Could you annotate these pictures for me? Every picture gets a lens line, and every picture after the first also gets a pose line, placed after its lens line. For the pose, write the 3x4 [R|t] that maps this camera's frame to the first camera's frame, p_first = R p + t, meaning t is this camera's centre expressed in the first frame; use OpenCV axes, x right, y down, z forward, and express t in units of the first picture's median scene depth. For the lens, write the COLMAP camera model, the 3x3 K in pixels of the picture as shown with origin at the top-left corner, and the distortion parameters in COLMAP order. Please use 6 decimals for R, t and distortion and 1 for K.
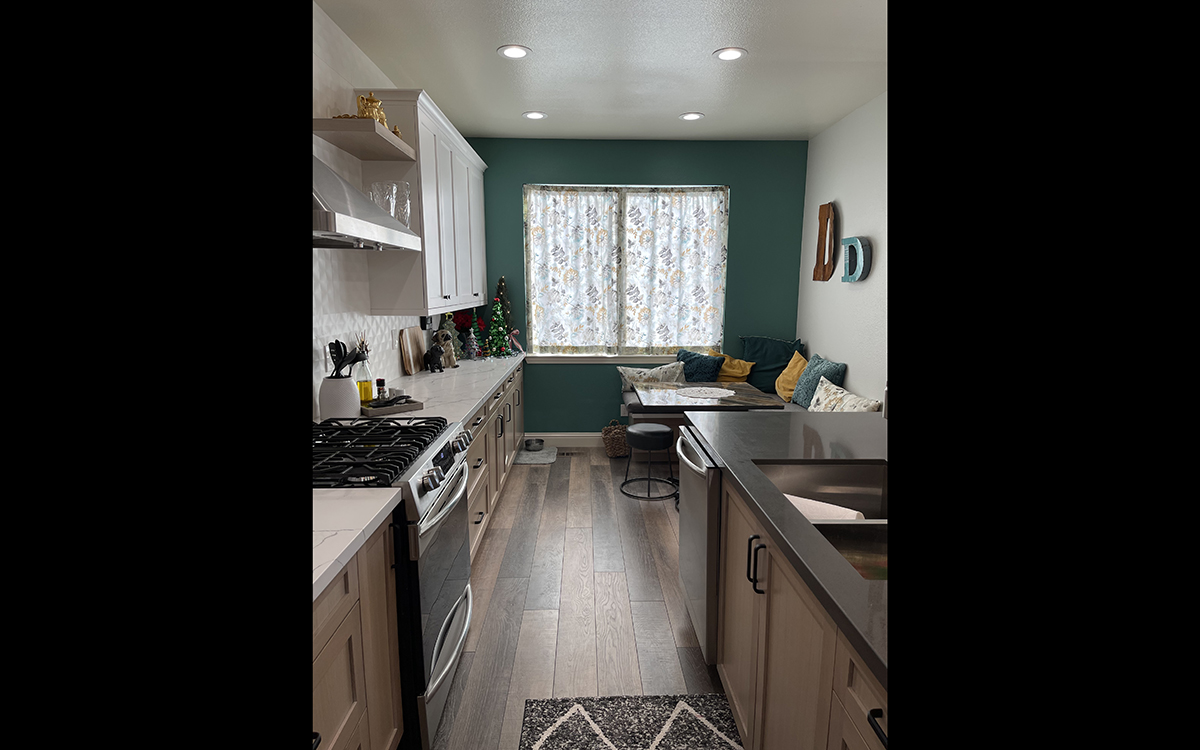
lens RADIAL K [[479.7, 0, 600.0], [0, 479.7, 375.0], [0, 0, 1]] dist [0.000398, -0.000006]
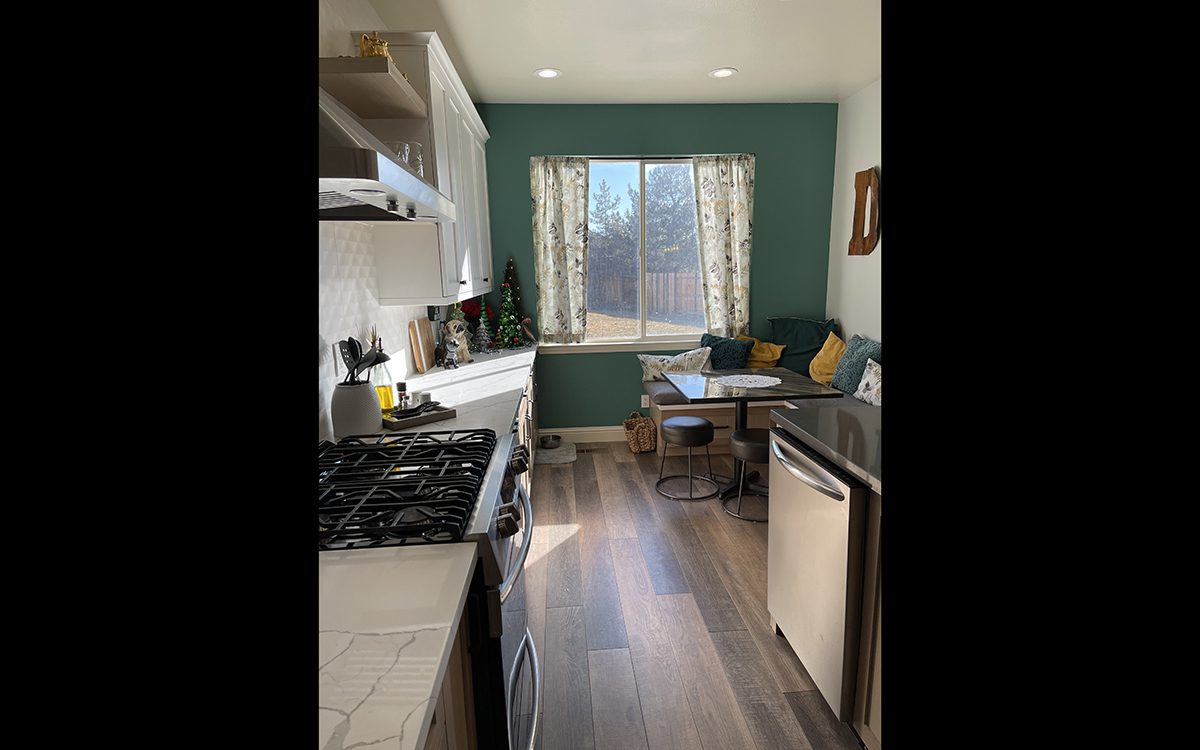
lens RADIAL K [[479.7, 0, 600.0], [0, 479.7, 375.0], [0, 0, 1]] dist [0.000398, -0.000006]
pose [[0.998986, -0.033310, 0.030274, -0.076262], [0.032388, 0.999011, 0.030451, -0.009977], [-0.031258, -0.029439, 0.999078, 0.088188]]
